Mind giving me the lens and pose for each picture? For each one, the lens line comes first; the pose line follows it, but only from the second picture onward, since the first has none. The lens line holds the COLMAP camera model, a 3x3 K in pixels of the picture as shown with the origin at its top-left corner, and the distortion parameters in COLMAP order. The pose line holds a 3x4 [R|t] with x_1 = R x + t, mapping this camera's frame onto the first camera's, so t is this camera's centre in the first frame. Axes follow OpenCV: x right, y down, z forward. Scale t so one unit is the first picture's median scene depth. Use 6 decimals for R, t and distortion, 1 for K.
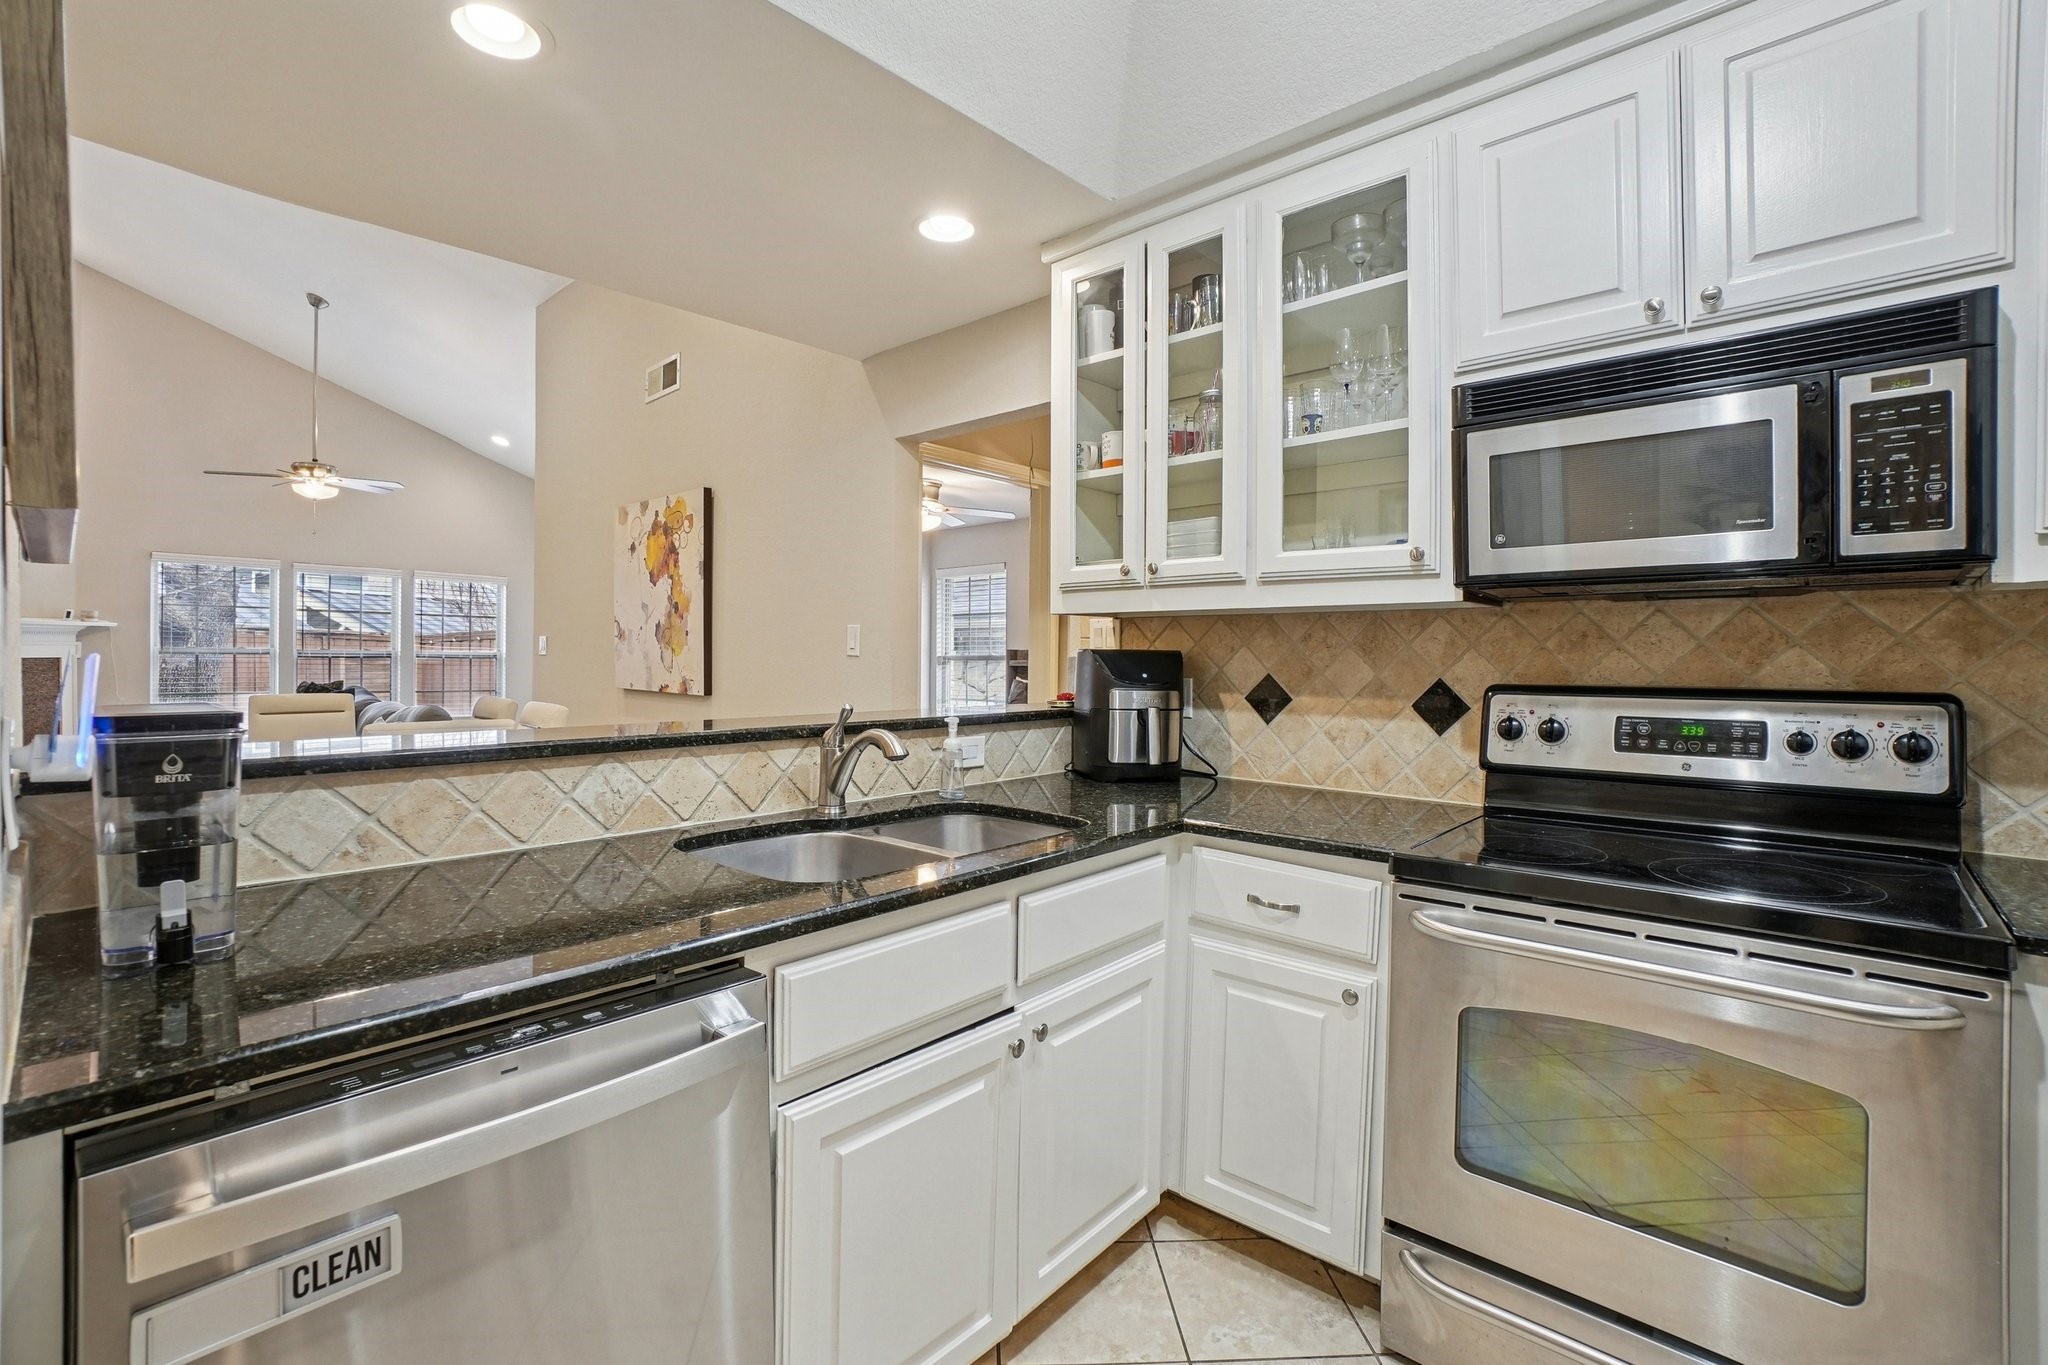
lens RADIAL K [[905.5, 0, 1018.6], [0, 905.5, 669.9], [0, 0, 1]] dist [-0.064984, 0.025061]
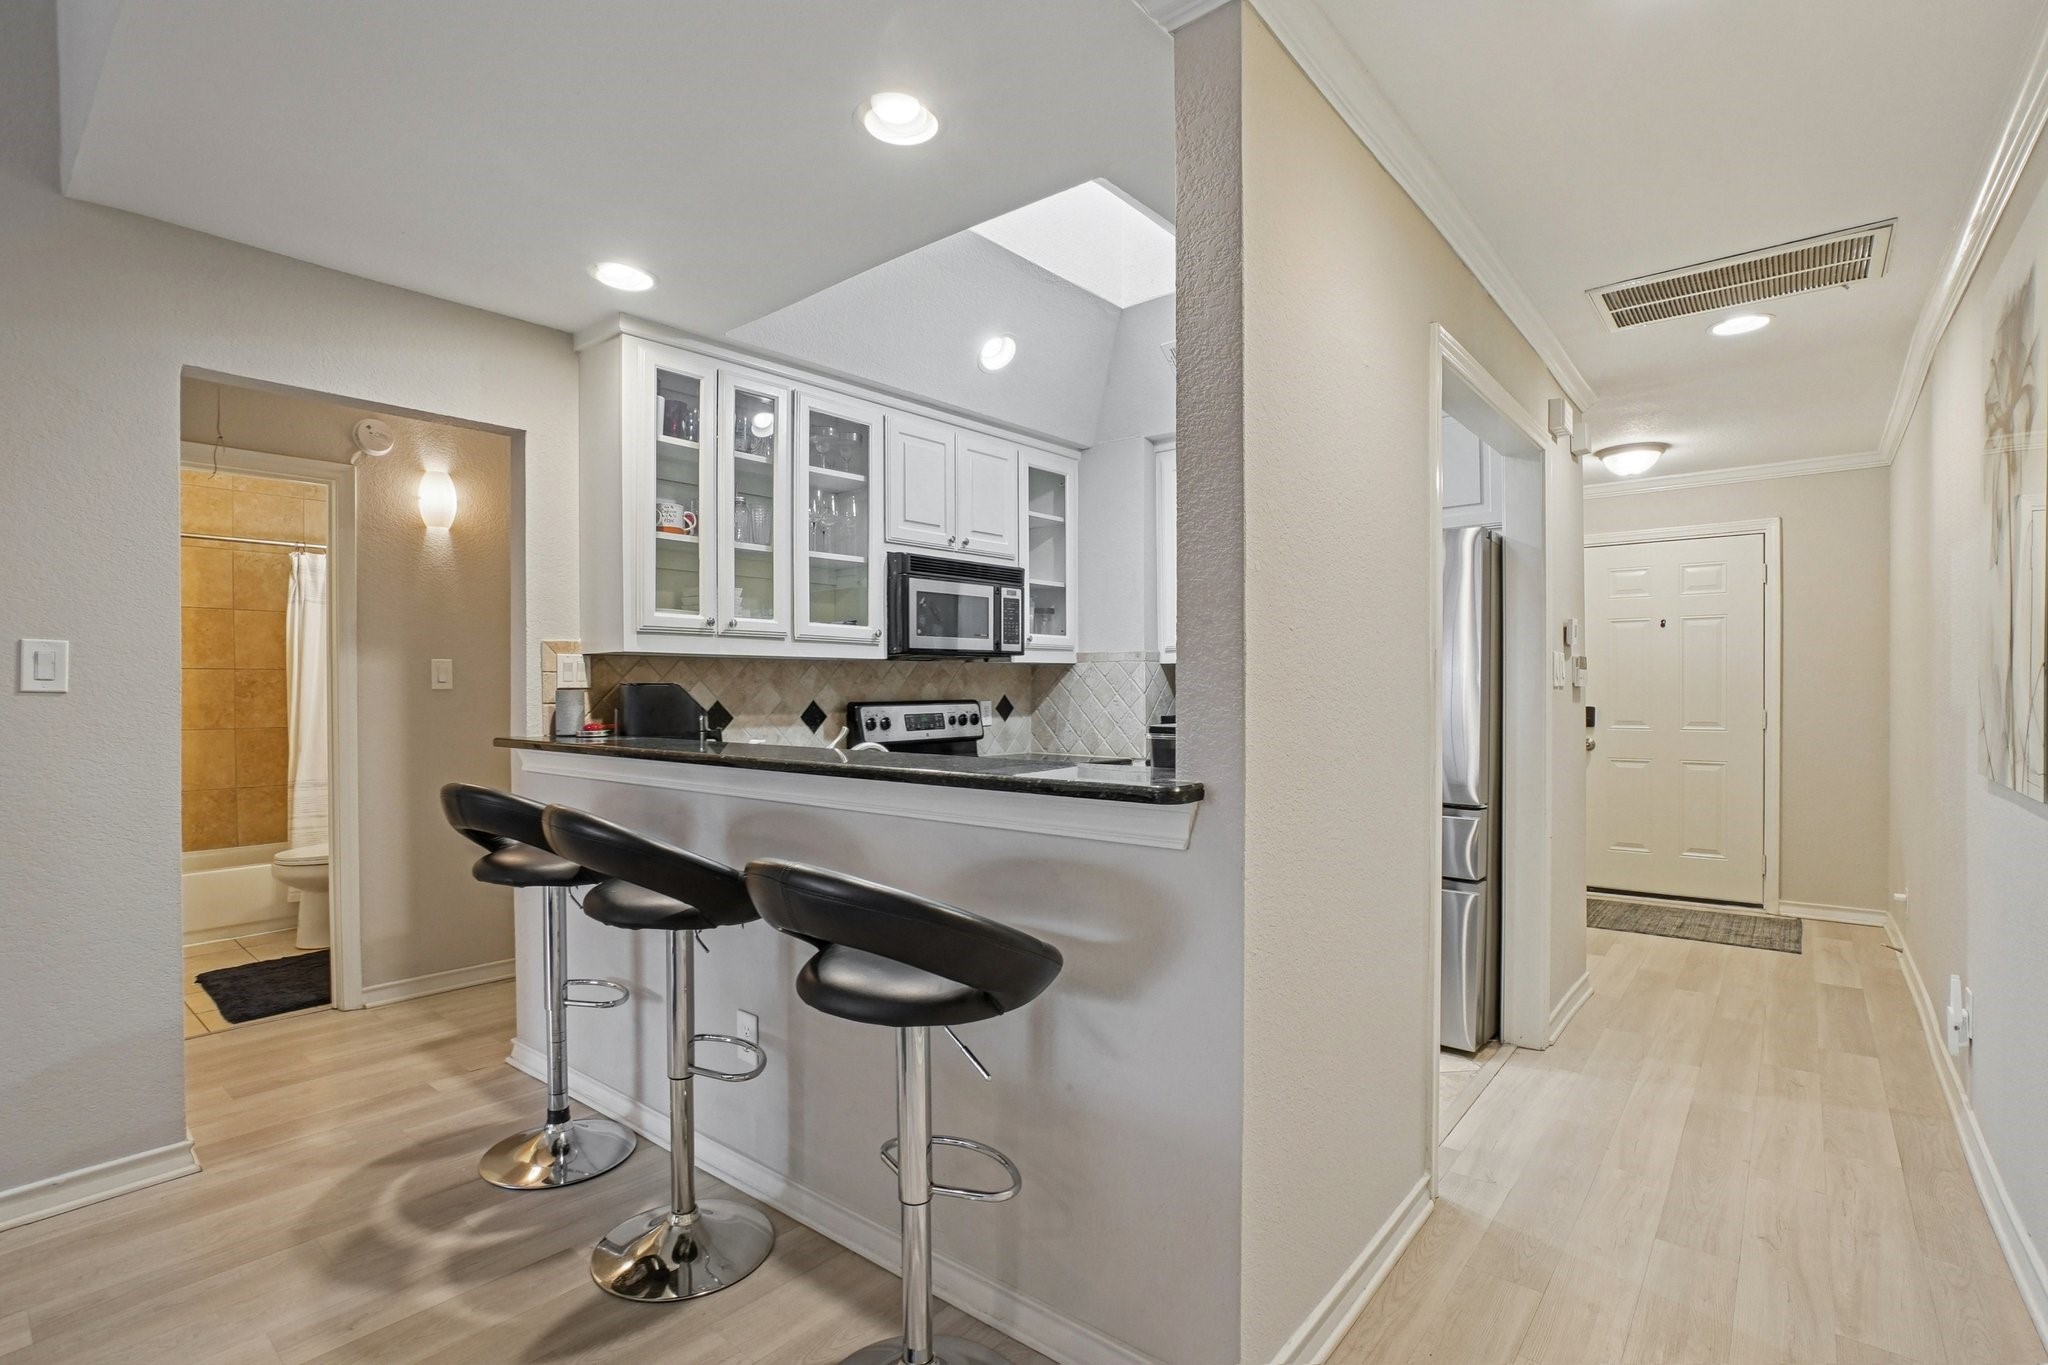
lens RADIAL K [[947.1, 0, 1020.2], [0, 947.1, 688.8], [0, 0, 1]] dist [-0.063566, 0.024734]
pose [[-0.031049, -0.006193, 0.999499, -1.443871], [0.019162, 0.999793, 0.006790, -0.018078], [-0.999334, 0.019363, -0.030924, 0.705836]]
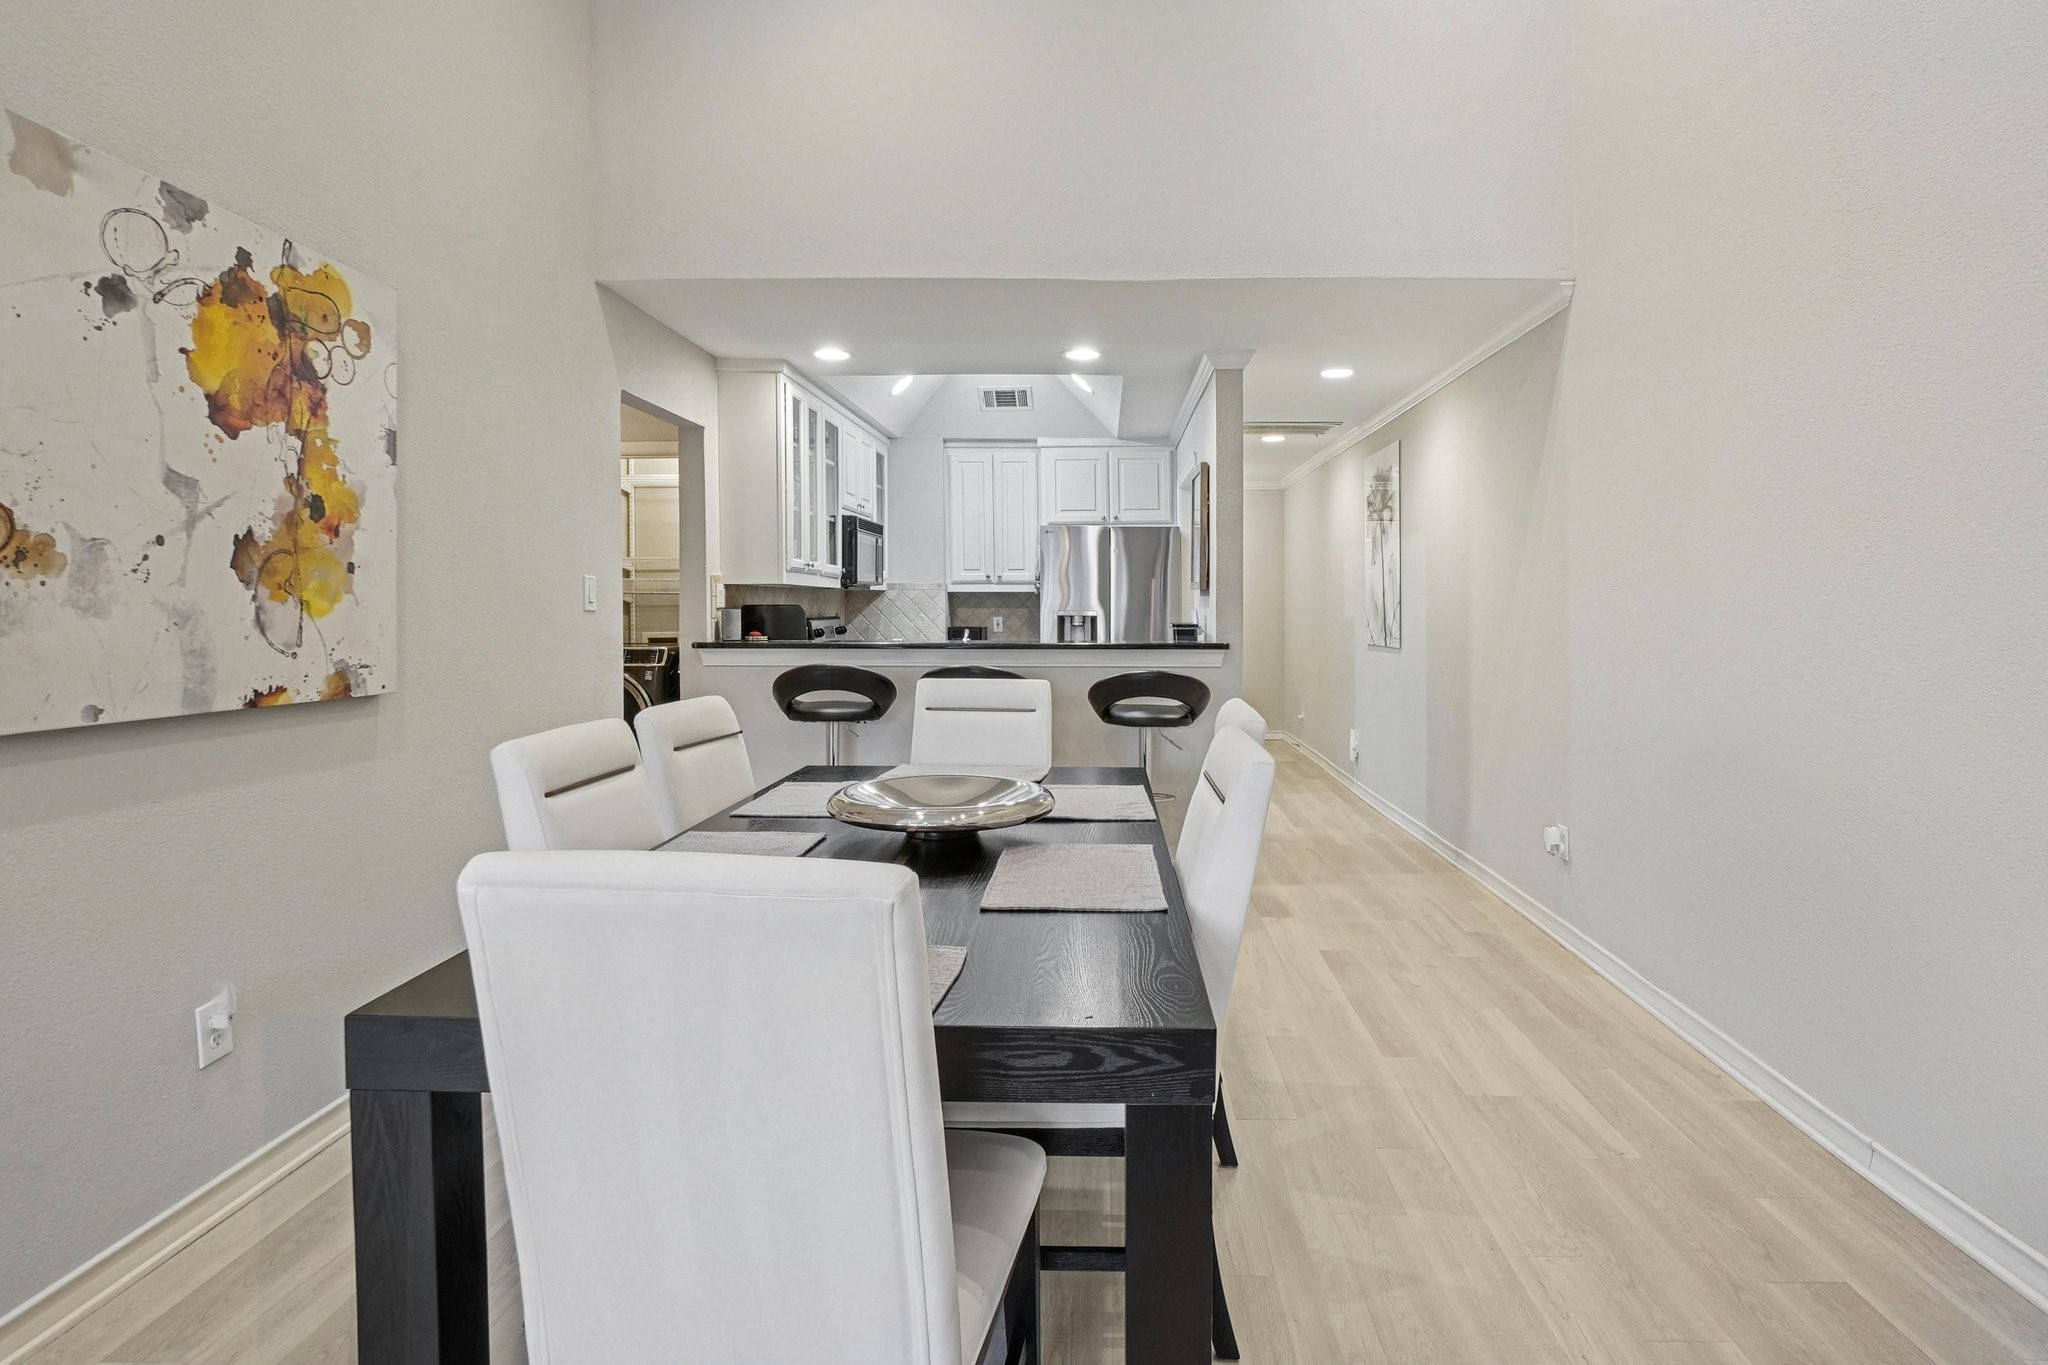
lens RADIAL K [[1047.1, 0, 1068.9], [0, 1047.1, 611.5], [0, 0, 1]] dist [-0.049050, 0.015594]
pose [[-0.645428, -0.009096, 0.763767, -2.288018], [0.009066, 0.999767, 0.019568, -0.055680], [-0.763768, 0.019554, -0.645195, 2.362220]]
